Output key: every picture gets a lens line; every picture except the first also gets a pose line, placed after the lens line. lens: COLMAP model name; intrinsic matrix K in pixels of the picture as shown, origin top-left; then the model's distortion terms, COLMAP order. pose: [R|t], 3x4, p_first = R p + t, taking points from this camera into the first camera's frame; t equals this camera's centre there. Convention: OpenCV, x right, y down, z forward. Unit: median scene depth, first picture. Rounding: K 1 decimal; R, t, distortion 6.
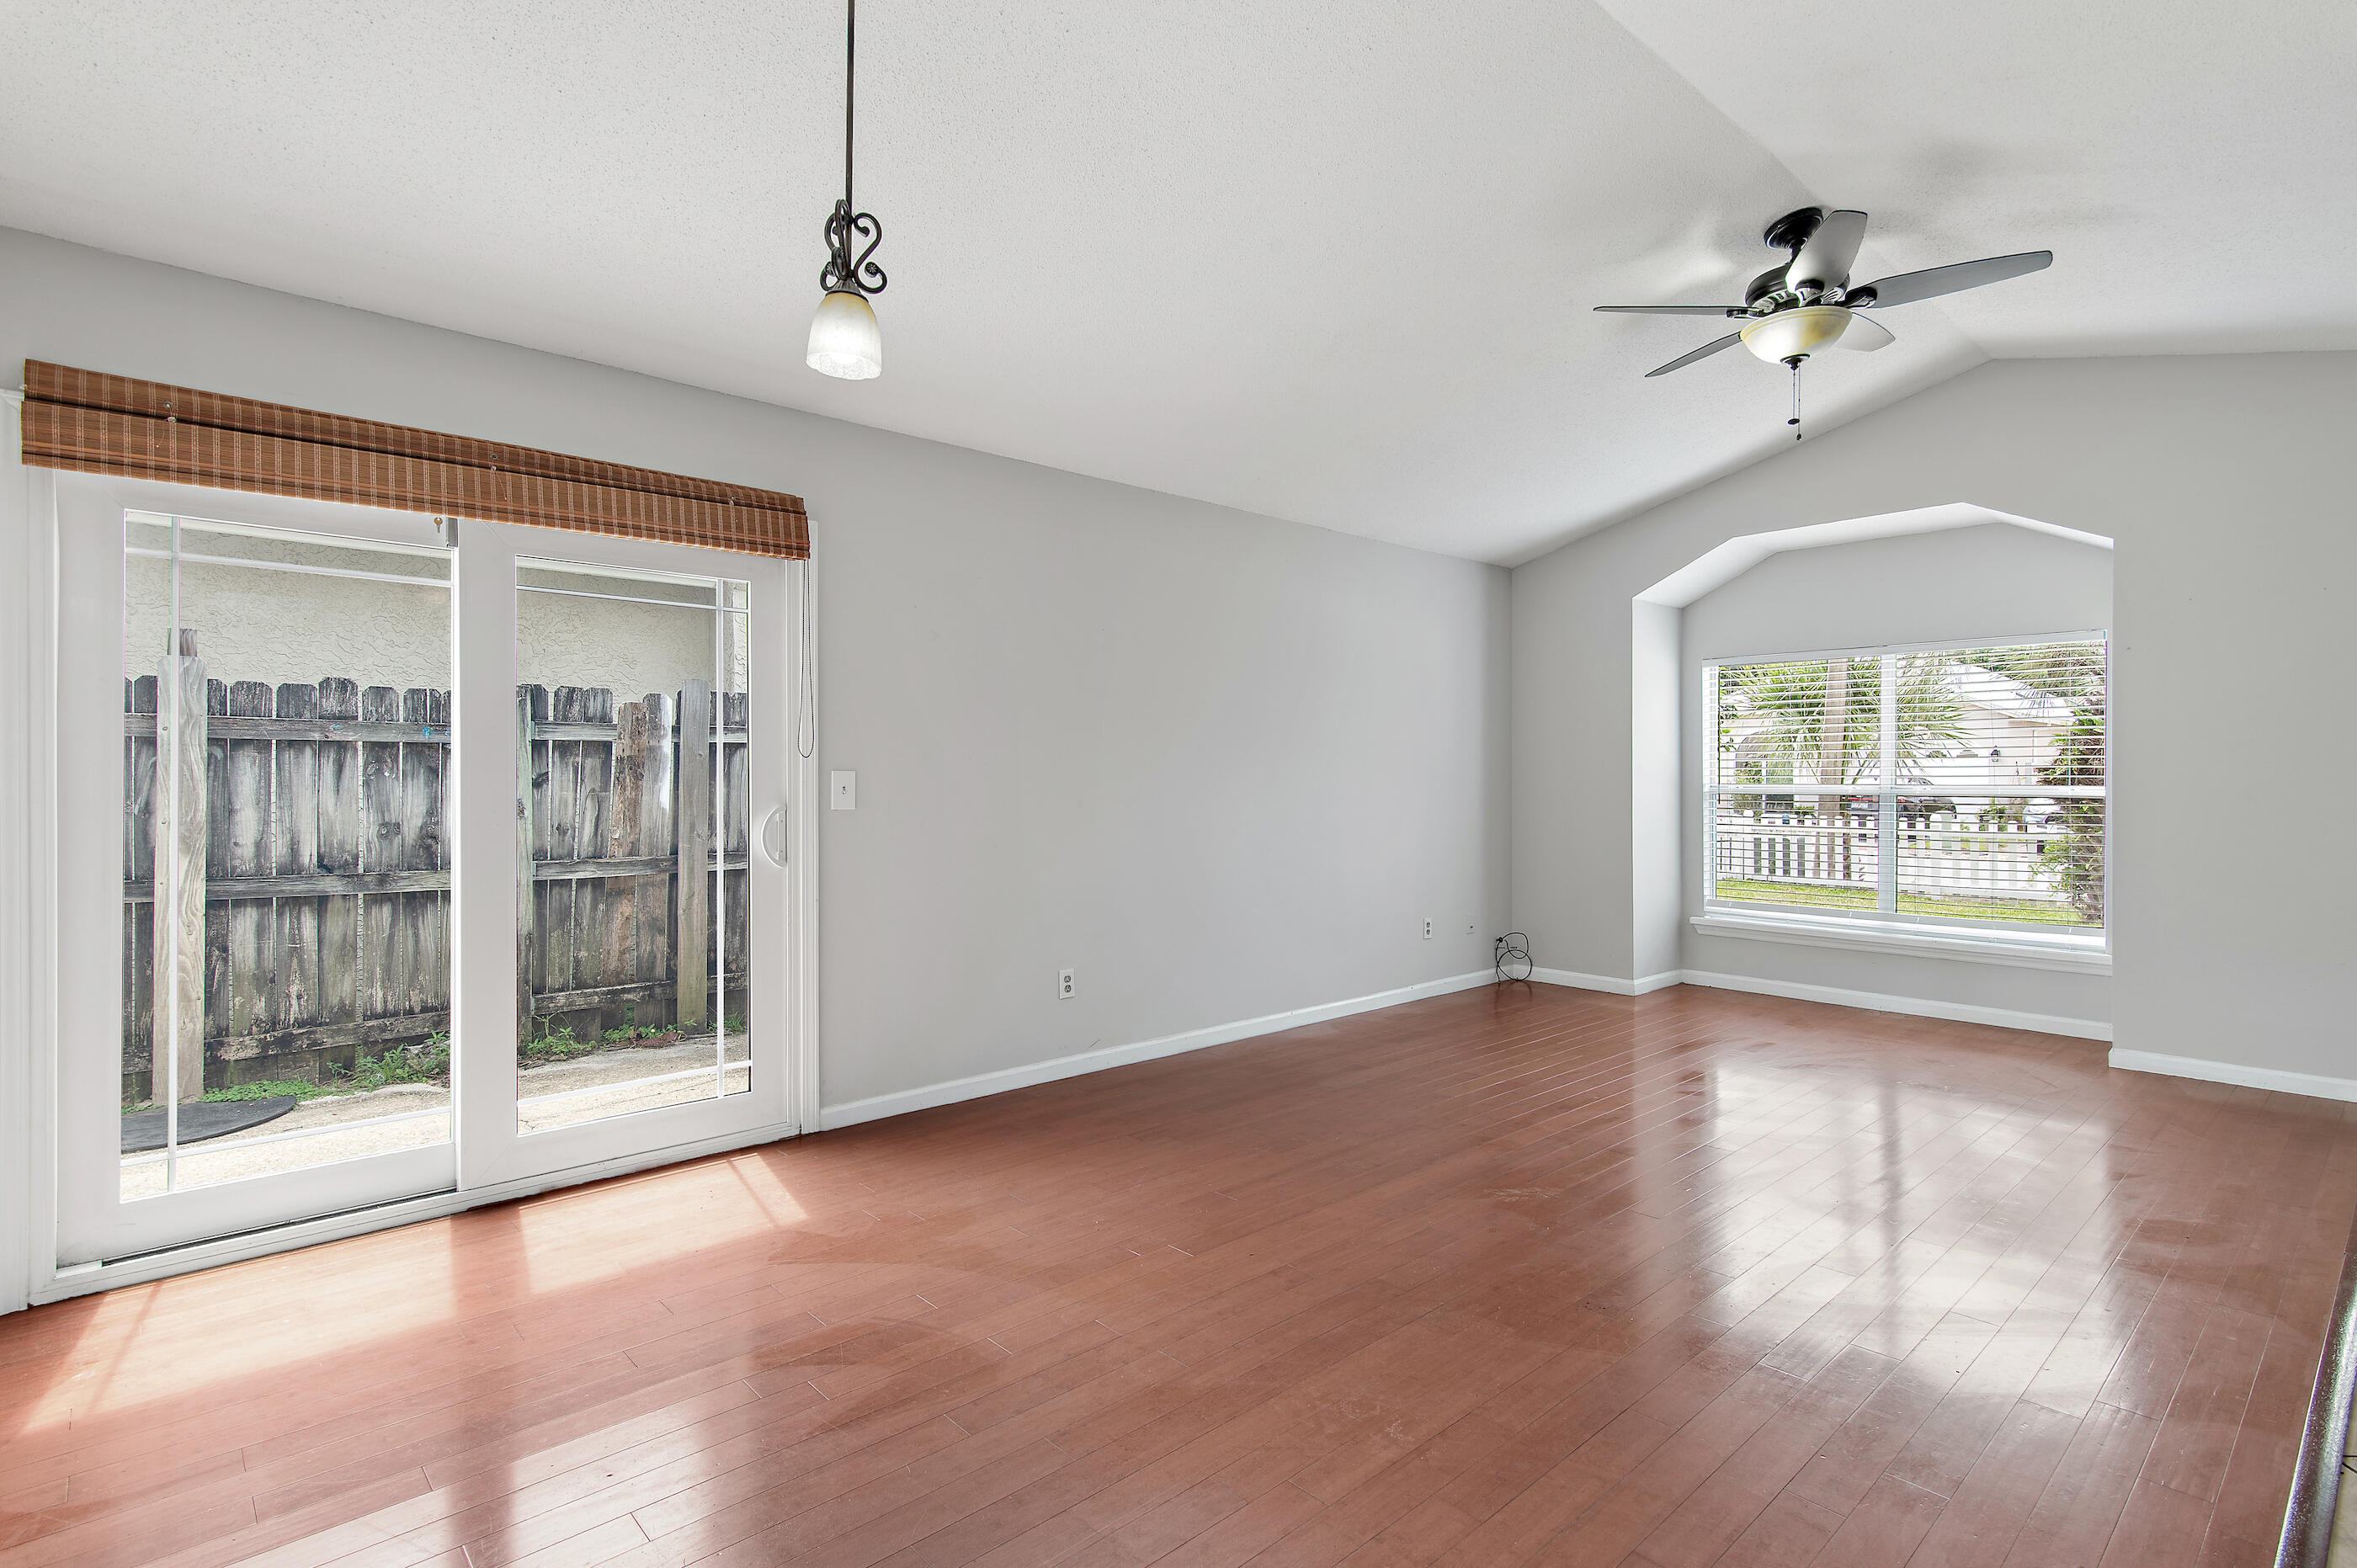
lens RADIAL K [[1152.1, 0, 1191.1], [0, 1152.1, 778.0], [0, 0, 1]] dist [0.018889, -0.001646]
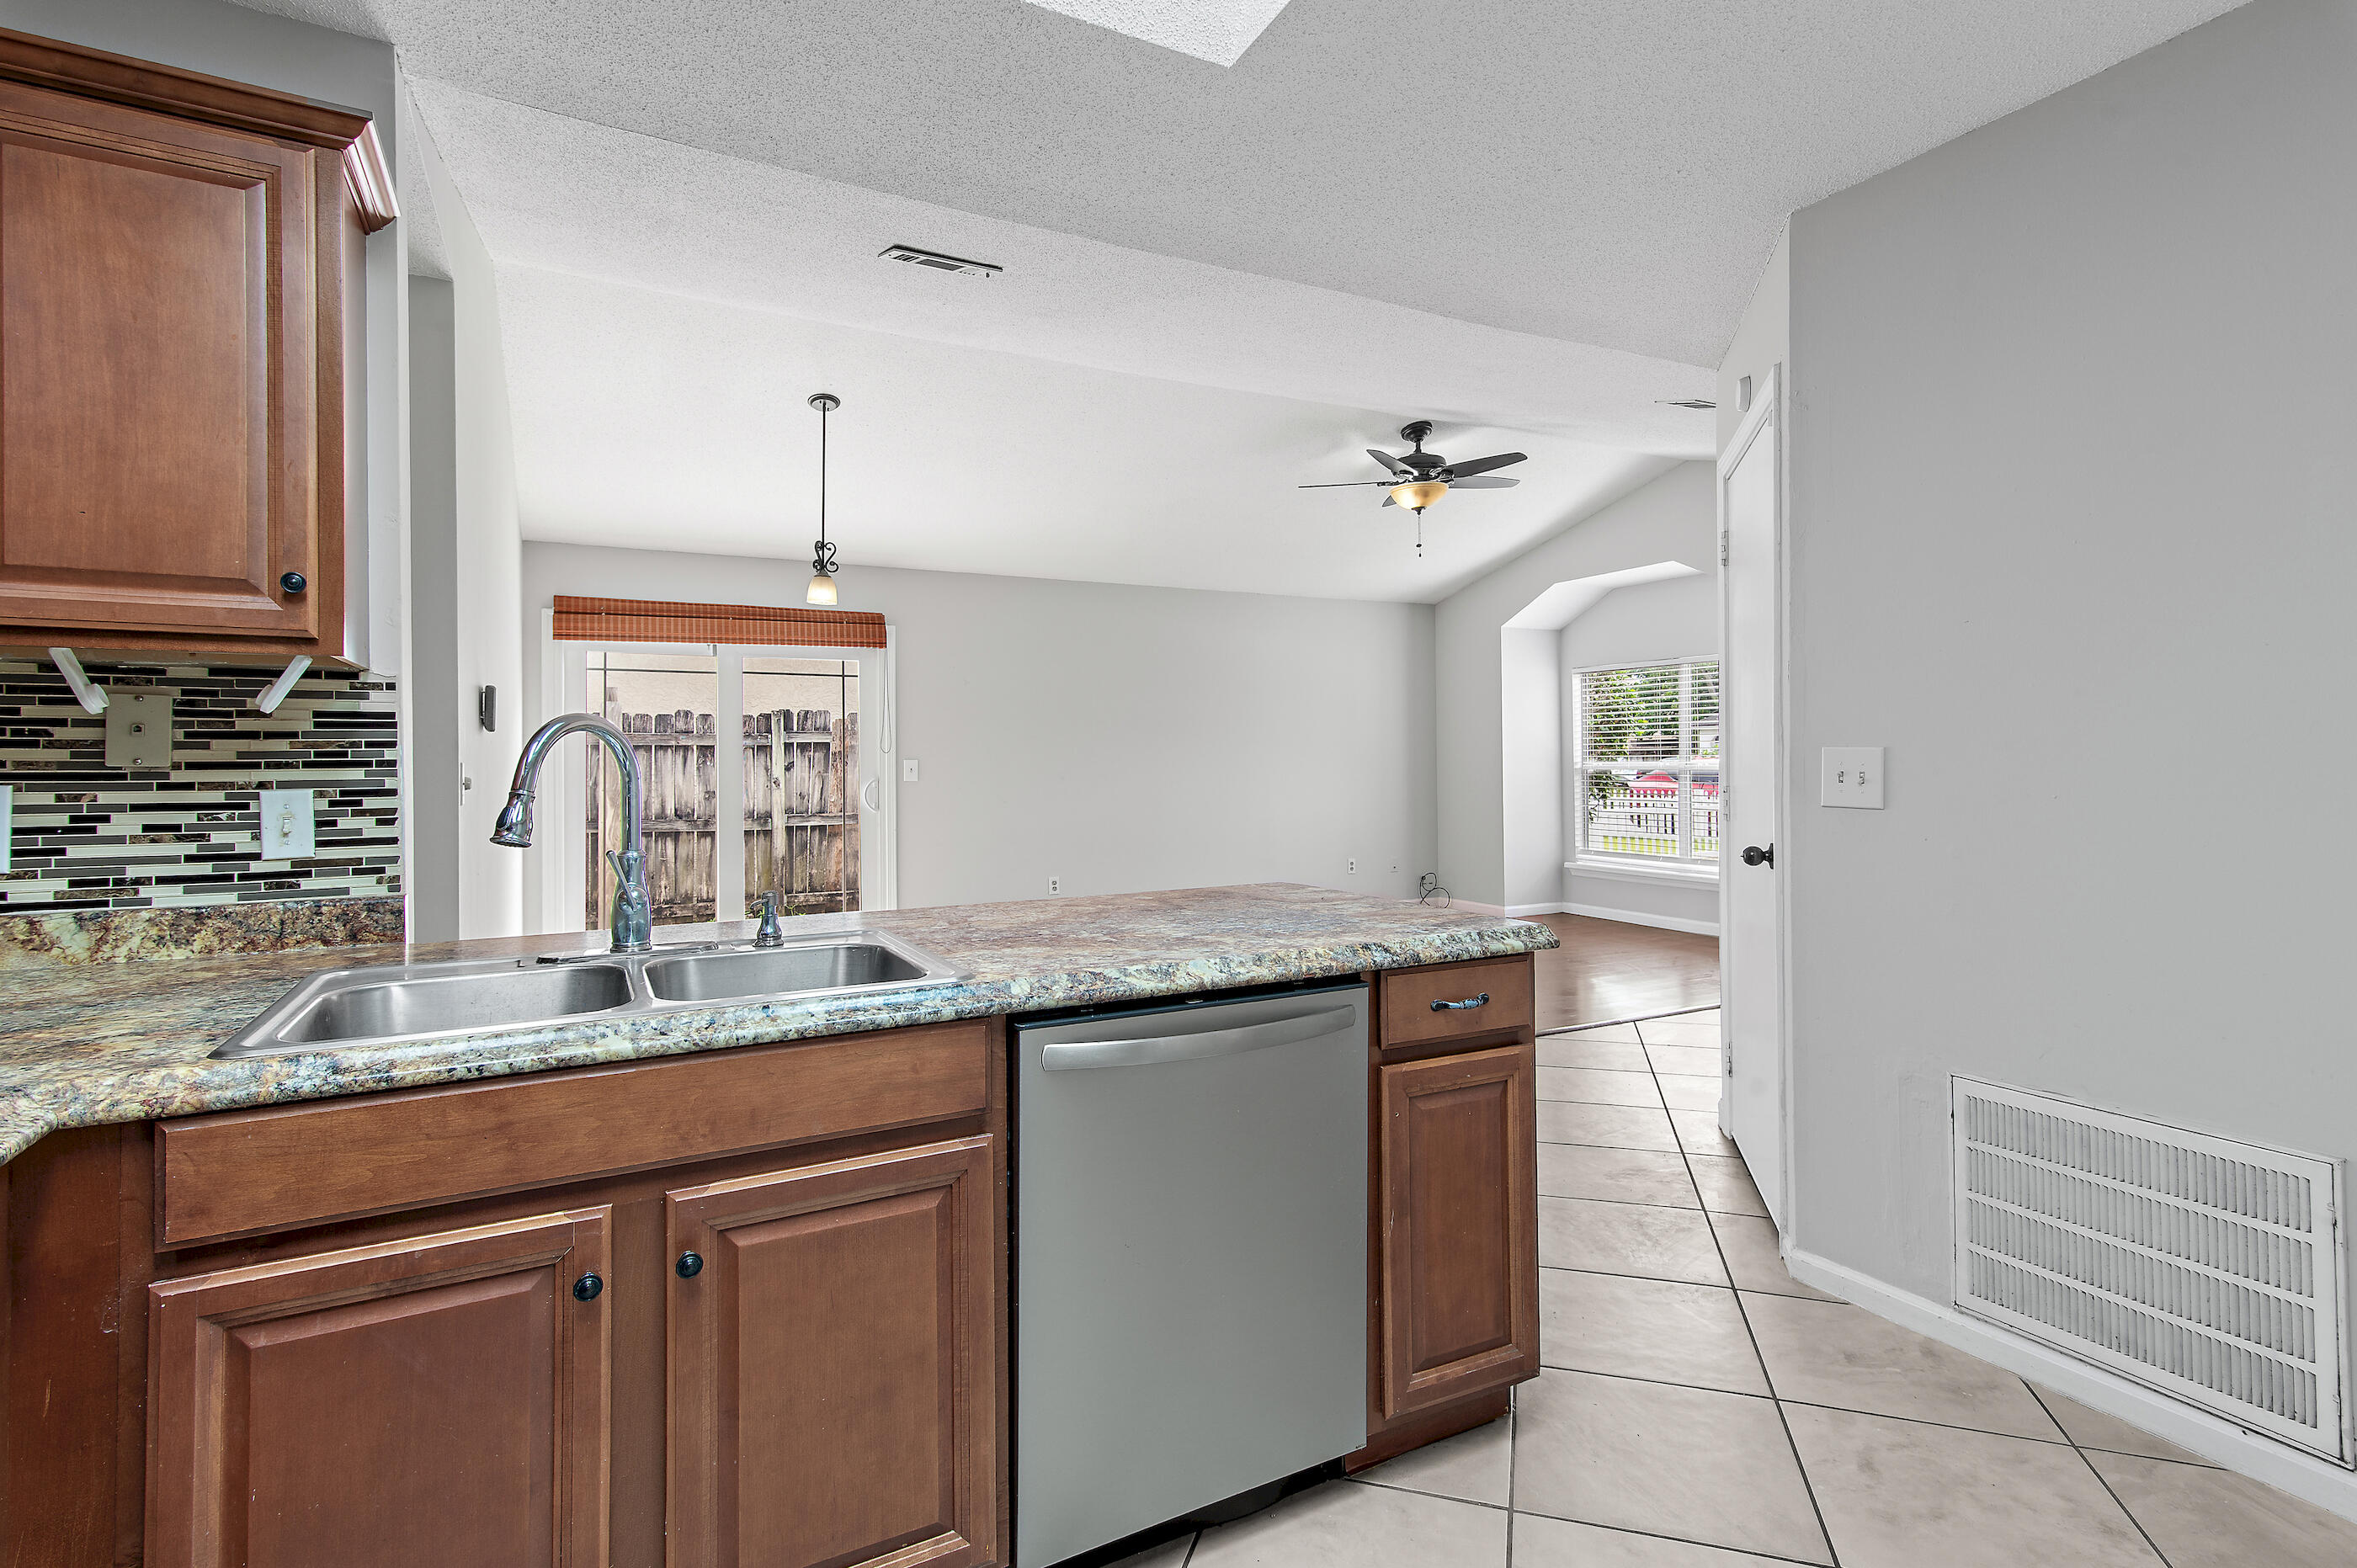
lens RADIAL K [[1152.1, 0, 1196.8], [0, 1152.1, 743.9], [0, 0, 1]] dist [0.018889, -0.001646]
pose [[0.968427, -0.012850, -0.248966, 0.470832], [0.009274, 0.999836, -0.015528, 0.001134], [0.249125, 0.012729, 0.968388, -0.522919]]
